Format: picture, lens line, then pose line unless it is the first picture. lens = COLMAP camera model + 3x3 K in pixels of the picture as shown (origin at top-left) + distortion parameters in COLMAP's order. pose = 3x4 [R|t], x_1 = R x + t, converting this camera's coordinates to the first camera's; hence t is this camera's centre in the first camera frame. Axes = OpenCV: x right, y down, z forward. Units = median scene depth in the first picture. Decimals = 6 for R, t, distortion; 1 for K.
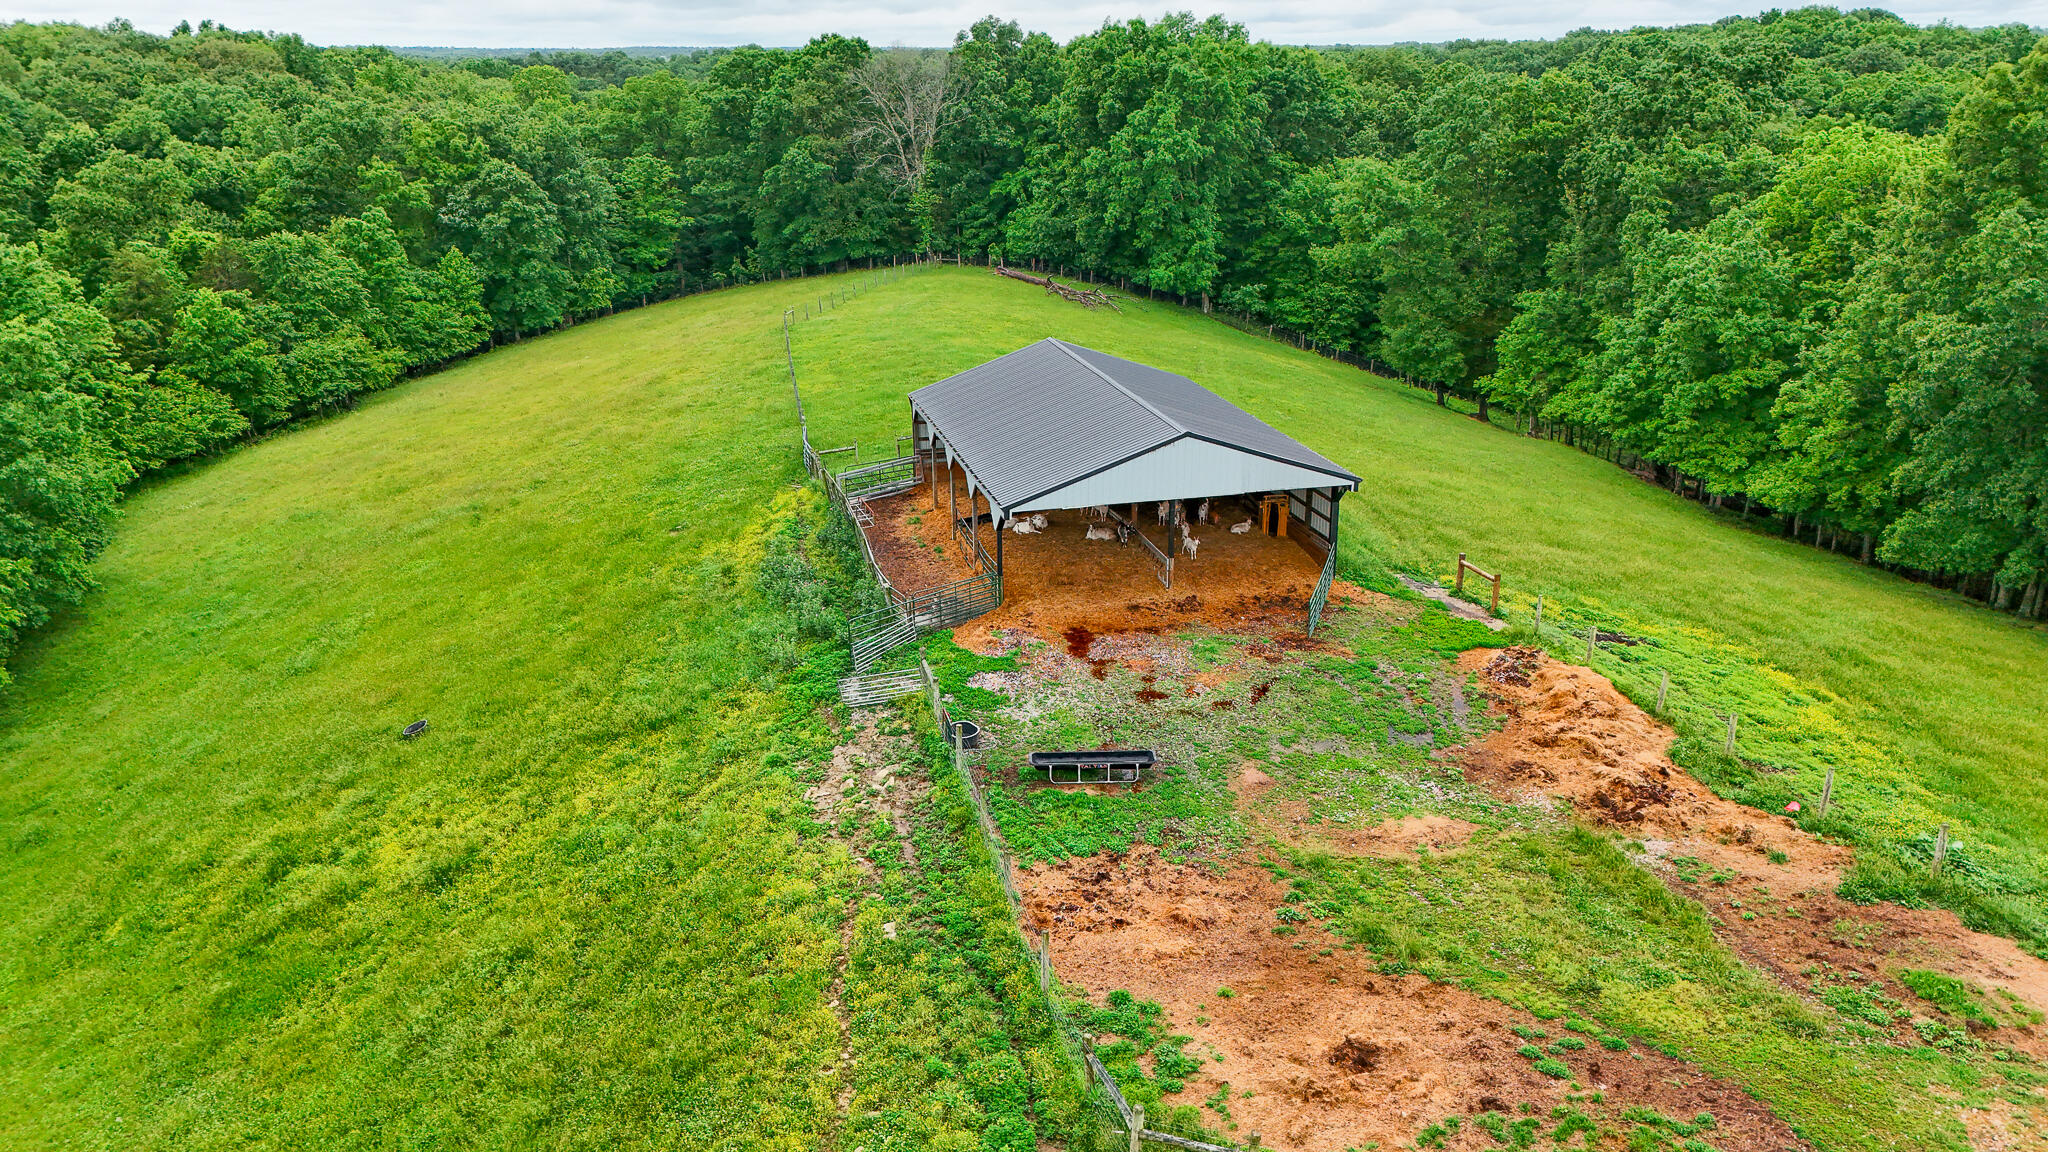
lens RADIAL K [[1496.3, 0, 1037.3], [0, 1496.3, 587.7], [0, 0, 1]] dist [0.070618, -0.064789]
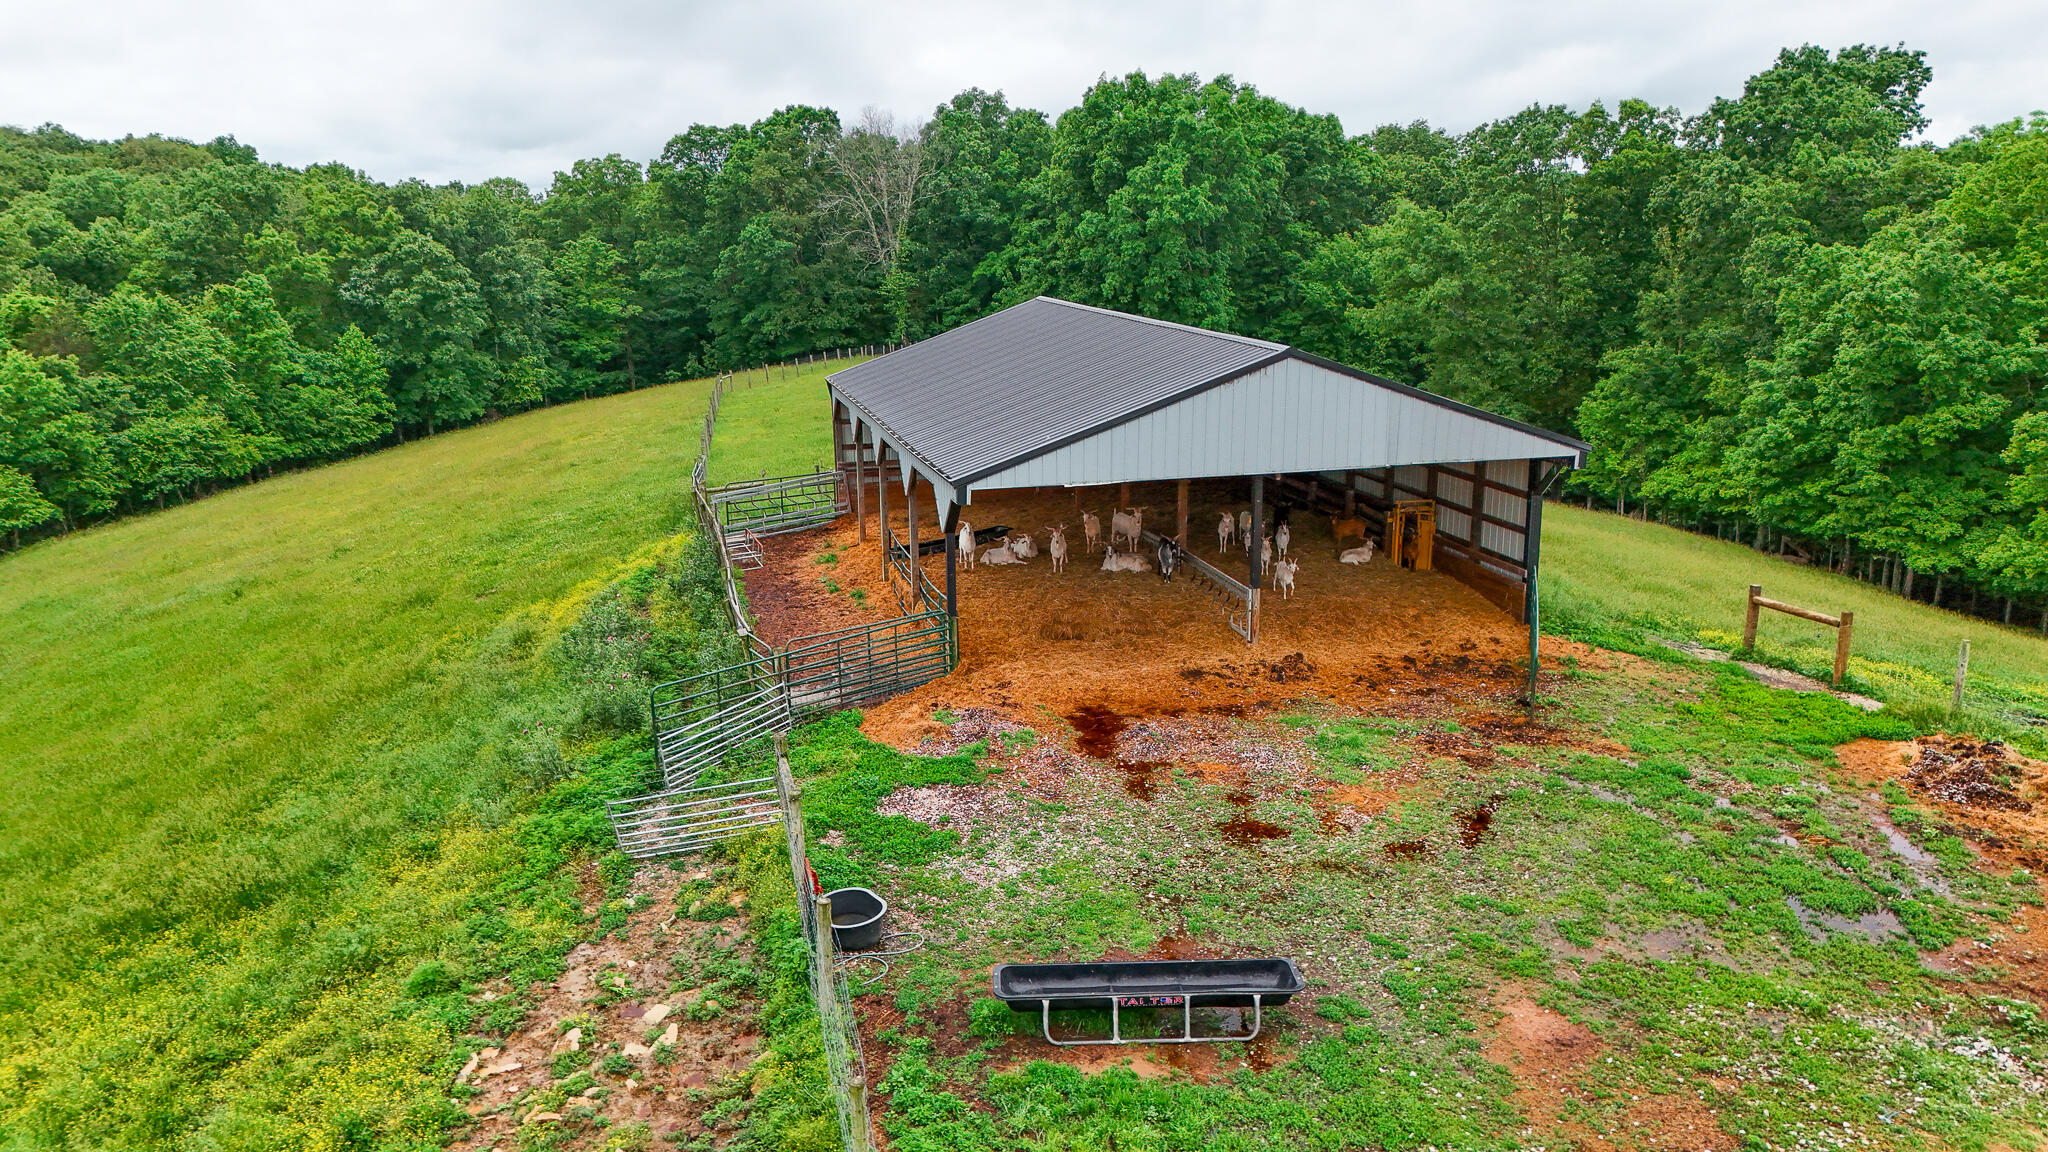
lens RADIAL K [[1496.3, 0, 1036.9], [0, 1496.3, 585.5], [0, 0, 1]] dist [0.070618, -0.064789]
pose [[0.999977, -0.003546, 0.005701, 0.001164], [0.004099, 0.994969, -0.100102, 0.012074], [-0.005317, 0.100123, 0.994961, 0.148561]]
